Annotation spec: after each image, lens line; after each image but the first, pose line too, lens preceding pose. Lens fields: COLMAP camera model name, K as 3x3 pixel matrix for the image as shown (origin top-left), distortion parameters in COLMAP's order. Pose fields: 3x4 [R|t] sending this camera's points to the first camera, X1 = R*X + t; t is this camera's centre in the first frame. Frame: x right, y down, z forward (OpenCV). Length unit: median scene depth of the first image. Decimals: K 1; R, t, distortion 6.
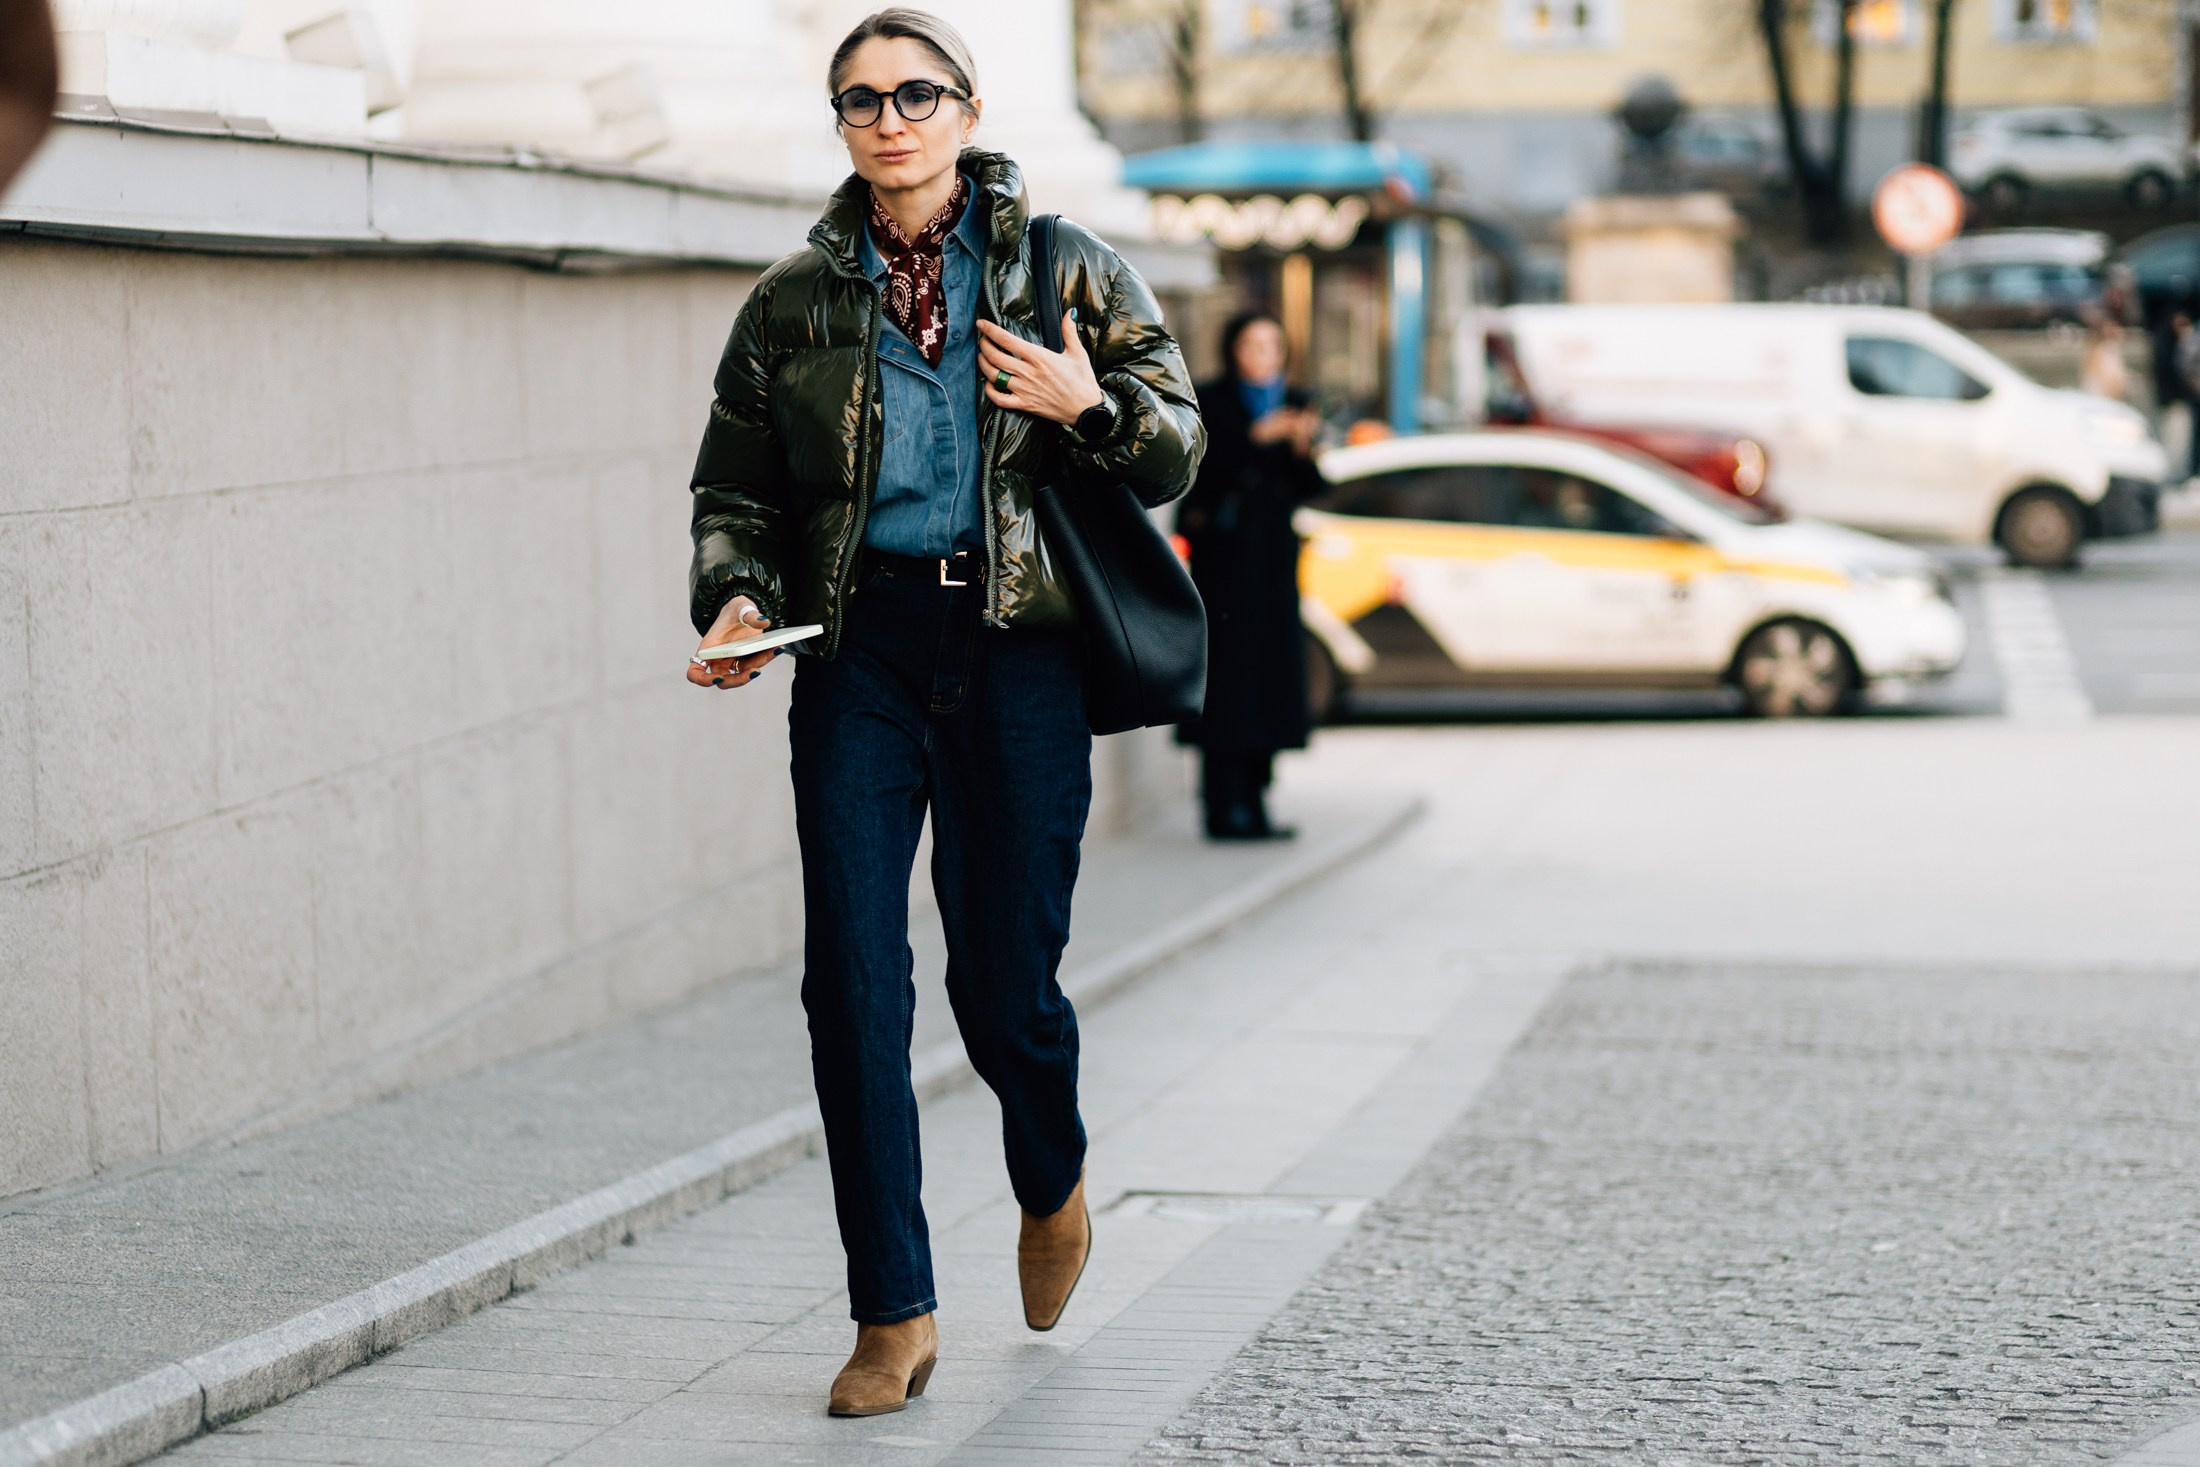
lens RADIAL K [[5471.4, 0, 1100.0], [0, 5471.4, 733.5], [0, 0, 1]] dist [-1.698218, 1.097258]
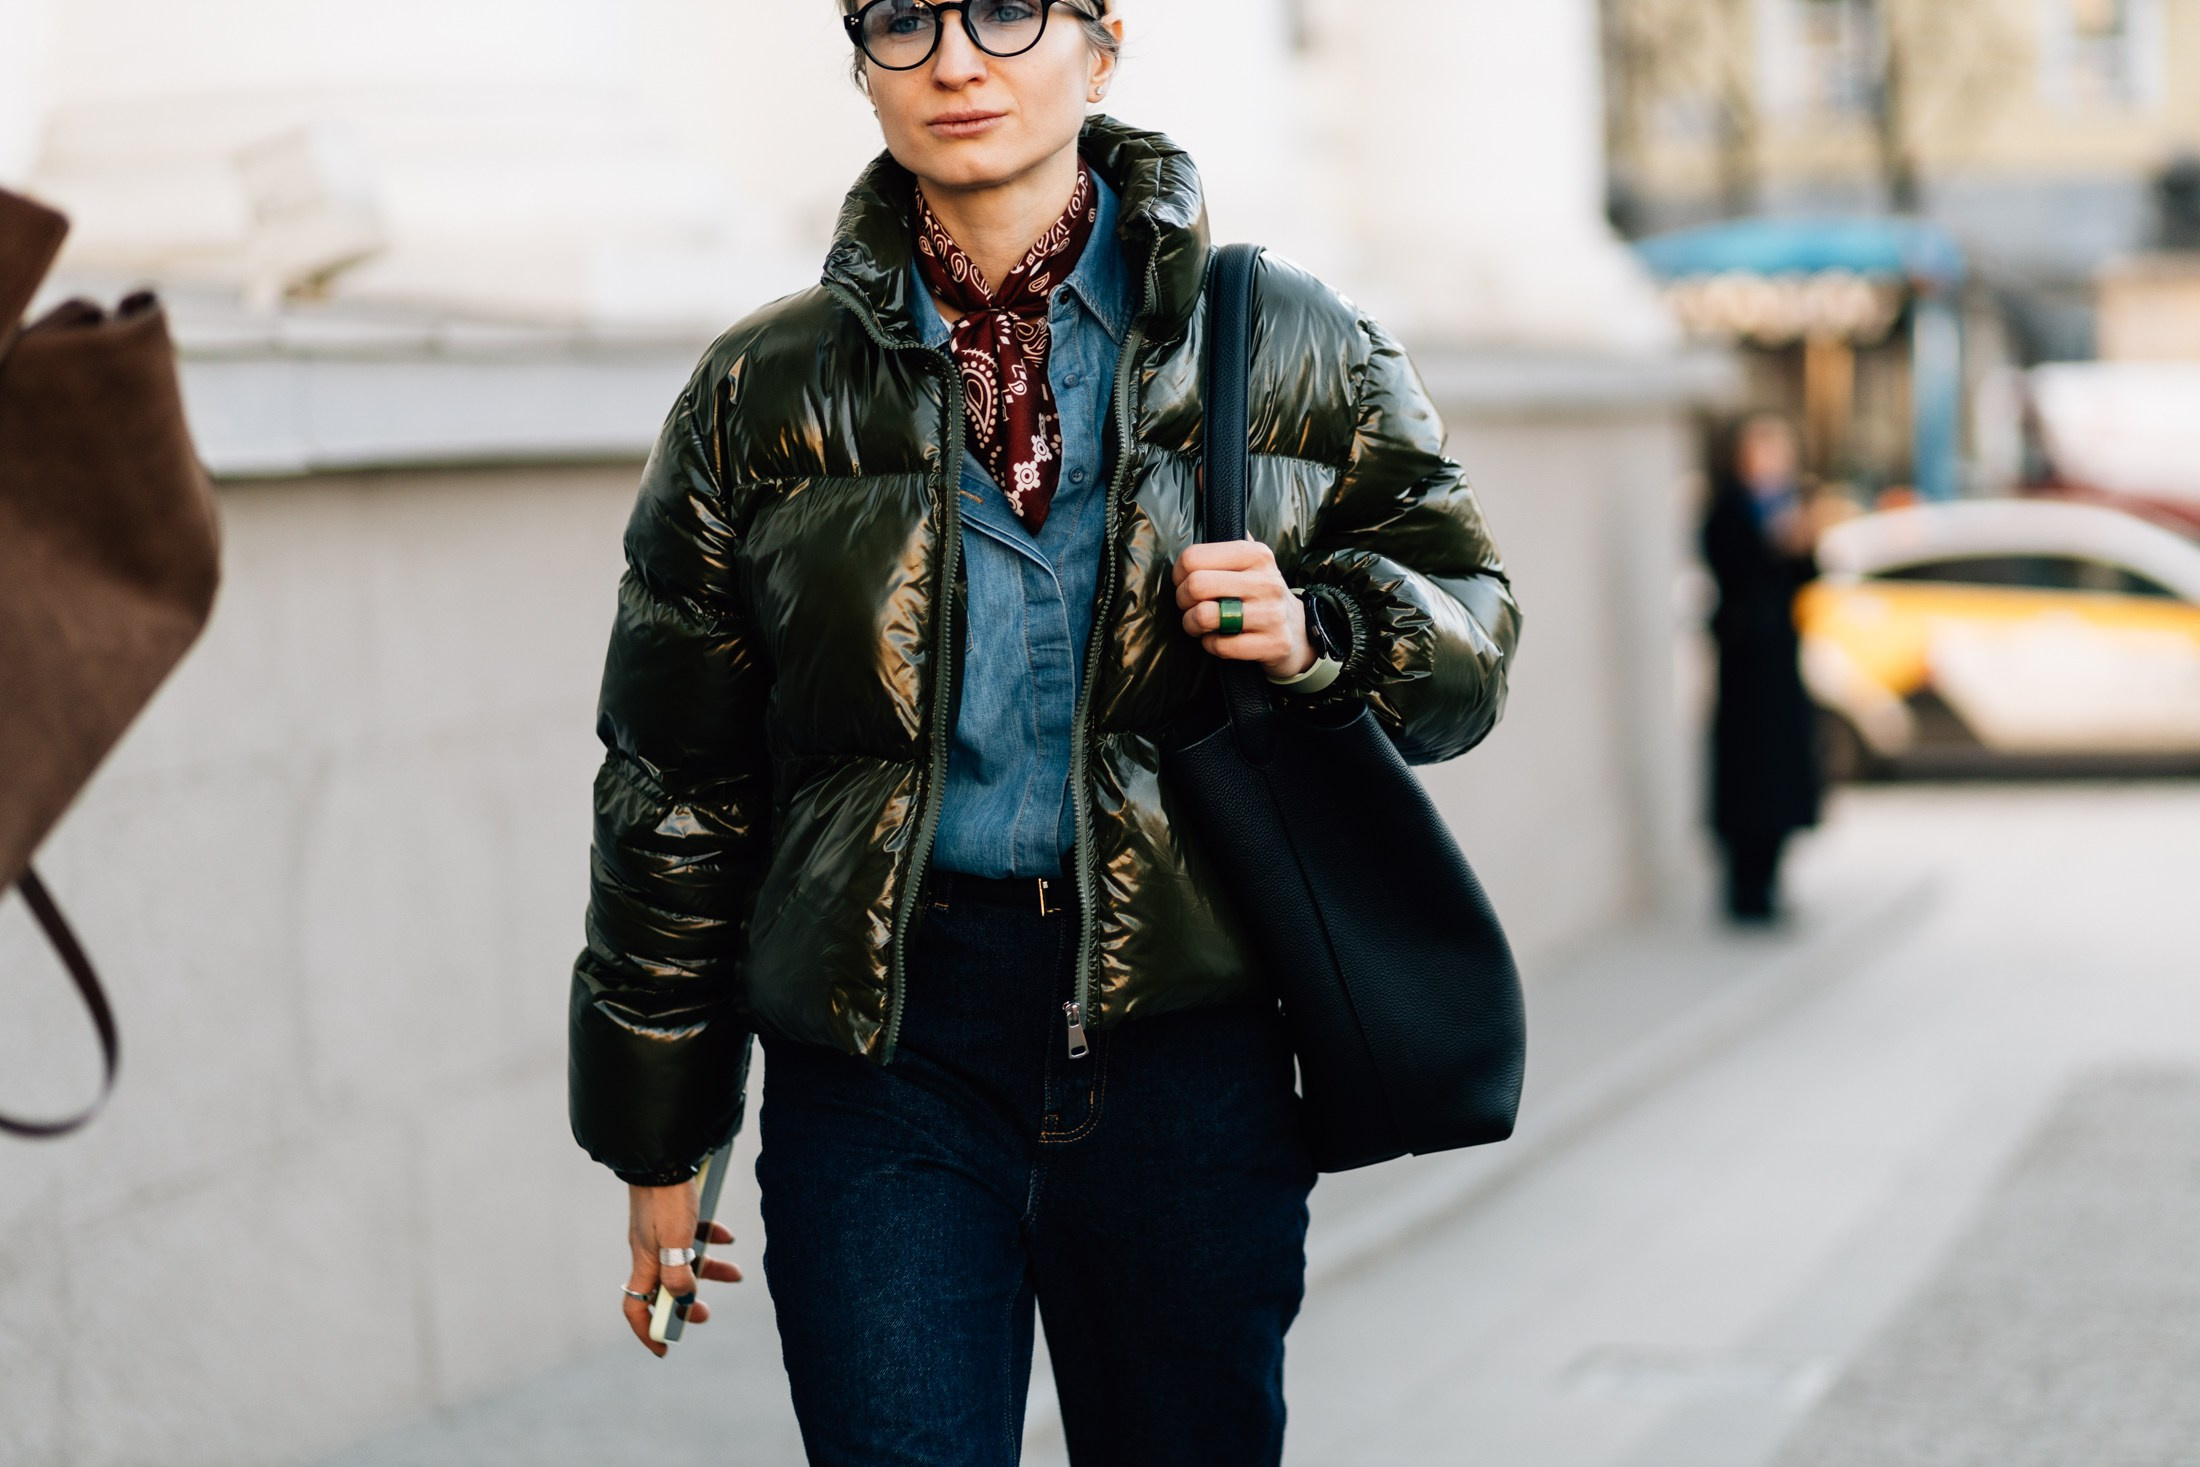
lens RADIAL K [[5471.4, 0, 1100.0], [0, 5471.4, 733.5], [0, 0, 1]] dist [-1.698218, 1.097258]
pose [[0.993653, 0.049087, -0.101214, 0.029979], [-0.049826, 0.998746, -0.004785, -0.046564], [0.100853, 0.009798, 0.994853, 0.481213]]
